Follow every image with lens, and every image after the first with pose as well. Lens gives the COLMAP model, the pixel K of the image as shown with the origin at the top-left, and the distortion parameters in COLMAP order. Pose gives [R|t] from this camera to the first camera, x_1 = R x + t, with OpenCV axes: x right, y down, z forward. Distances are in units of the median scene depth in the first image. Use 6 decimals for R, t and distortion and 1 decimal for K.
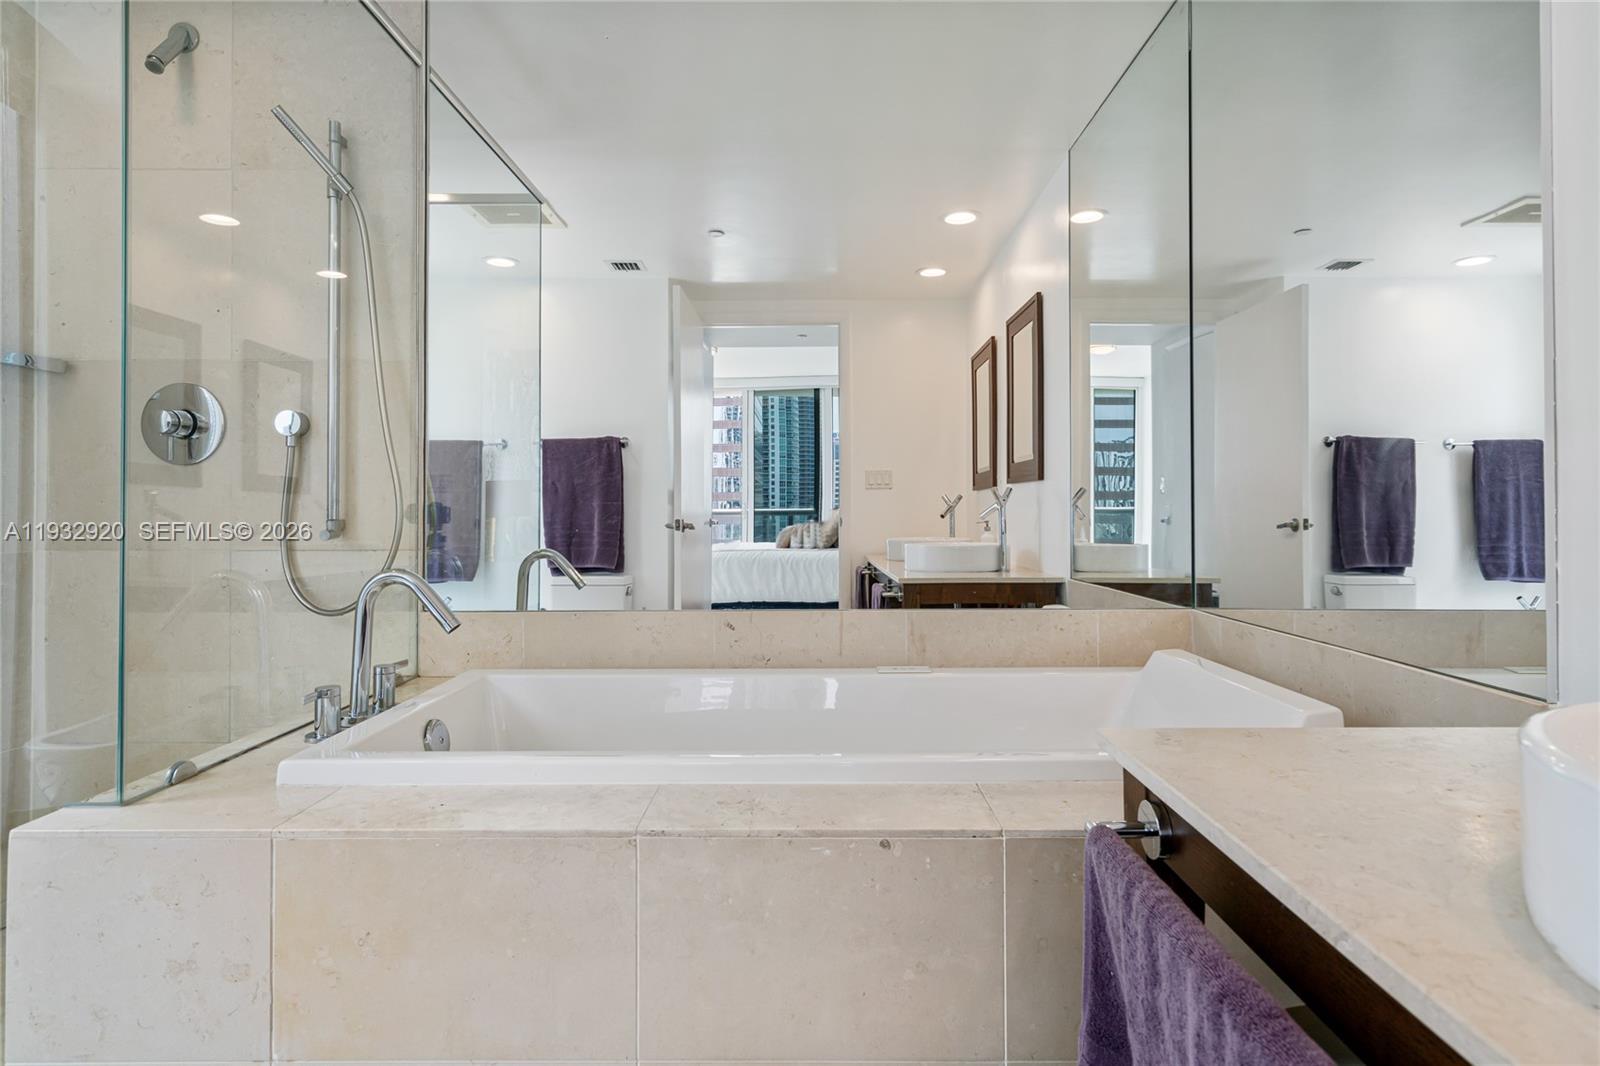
lens RADIAL K [[836.6, 0, 805.0], [0, 836.6, 498.9], [0, 0, 1]] dist [0.002864, 0.000695]
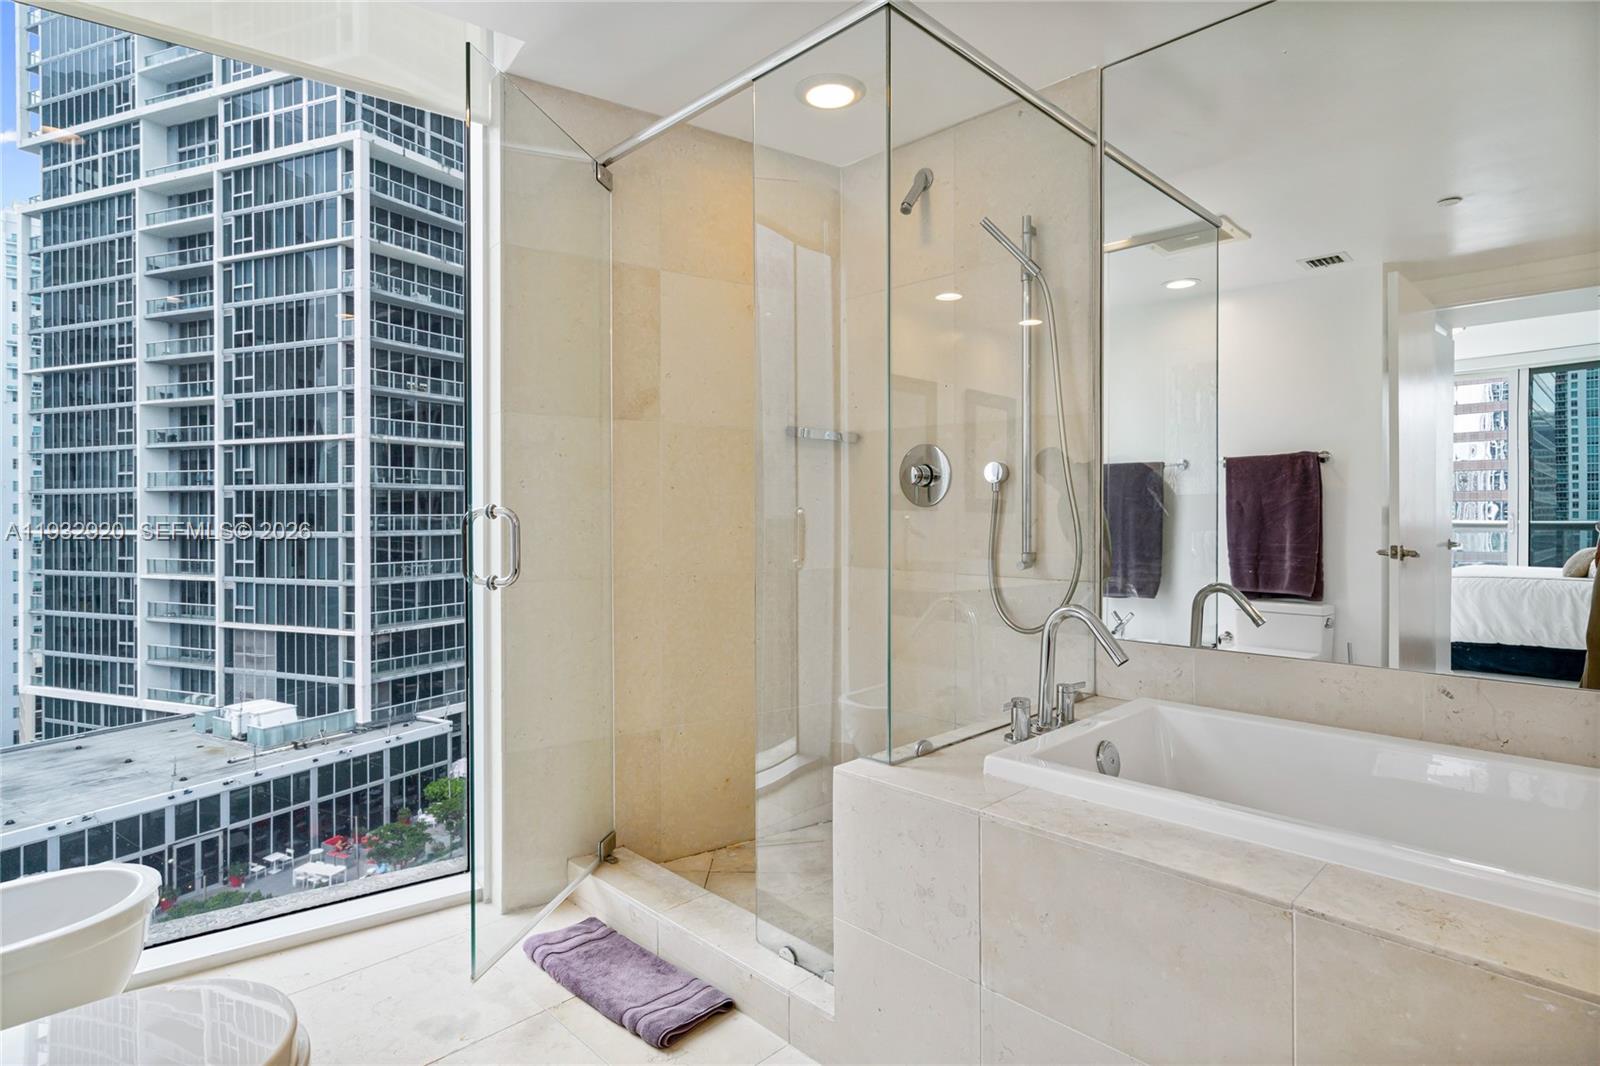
lens RADIAL K [[828.0, 0, 803.4], [0, 828.0, 517.6], [0, 0, 1]] dist [0.000488, 0.000397]
pose [[0.705892, 0.003687, -0.708310, 0.036281], [0.008607, 0.999868, 0.013782, -0.035493], [0.708268, -0.015826, 0.705767, -0.043061]]
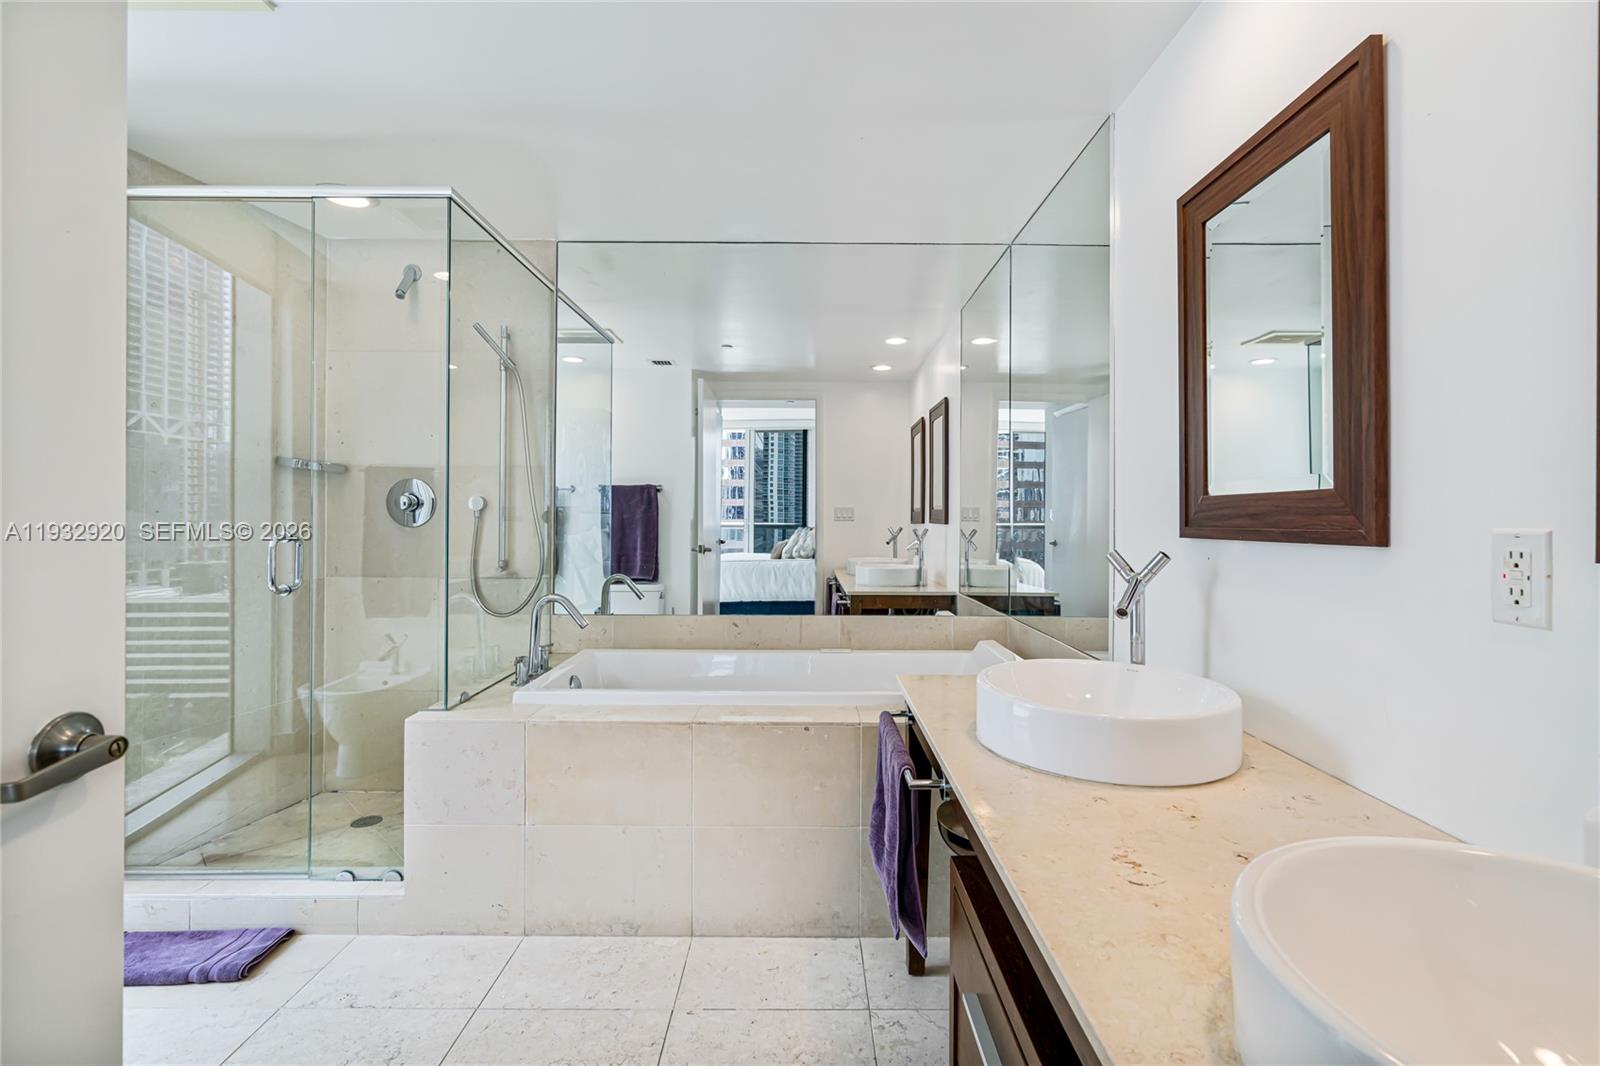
lens RADIAL K [[727.7, 0, 801.4], [0, 727.7, 512.3], [0, 0, 1]] dist [0.000004, 0.000858]
pose [[0.999966, 0.007712, 0.002750, 0.031503], [-0.007734, 0.999939, 0.007948, -0.071760], [-0.002688, -0.007969, 0.999965, -0.385423]]
